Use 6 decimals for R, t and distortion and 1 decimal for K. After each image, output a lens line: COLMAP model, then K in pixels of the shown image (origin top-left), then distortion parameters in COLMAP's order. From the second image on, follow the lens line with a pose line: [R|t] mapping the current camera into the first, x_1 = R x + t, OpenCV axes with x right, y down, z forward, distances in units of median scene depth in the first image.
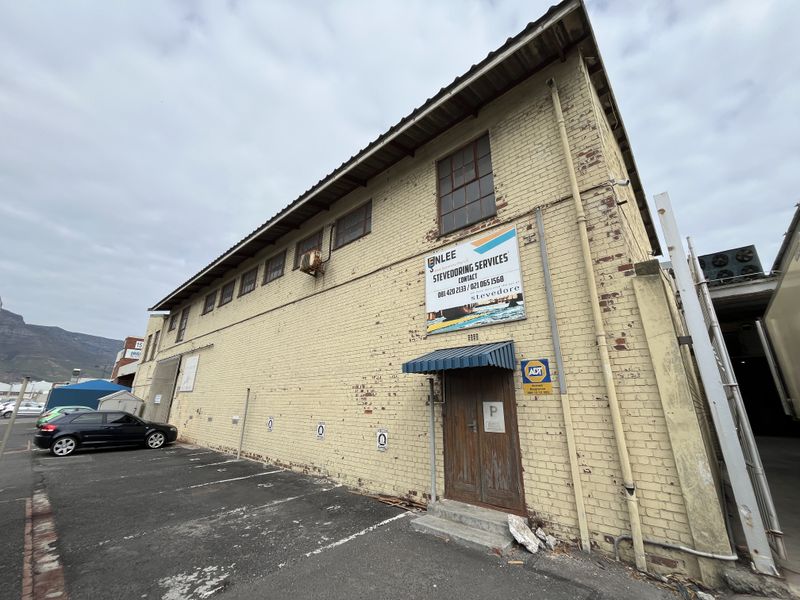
lens RADIAL K [[327.3, 0, 397.7], [0, 327.3, 299.0], [0, 0, 1]] dist [0.000793, 0.000397]
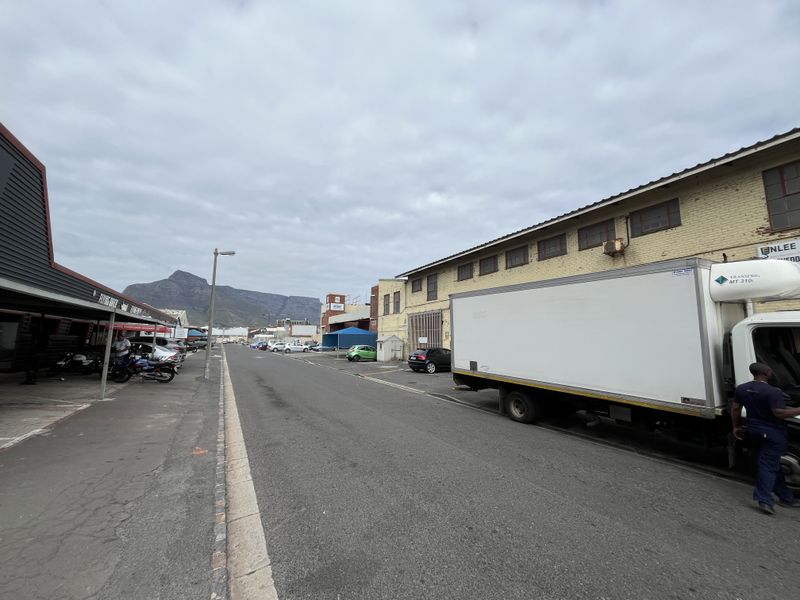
lens RADIAL K [[327.3, 0, 401.8], [0, 327.3, 299.3], [0, 0, 1]] dist [0.000793, 0.000397]
pose [[0.947420, -0.043766, -0.316986, -0.855927], [0.098553, 0.982359, 0.158927, -0.255090], [0.304439, -0.181811, 0.935020, -0.784837]]
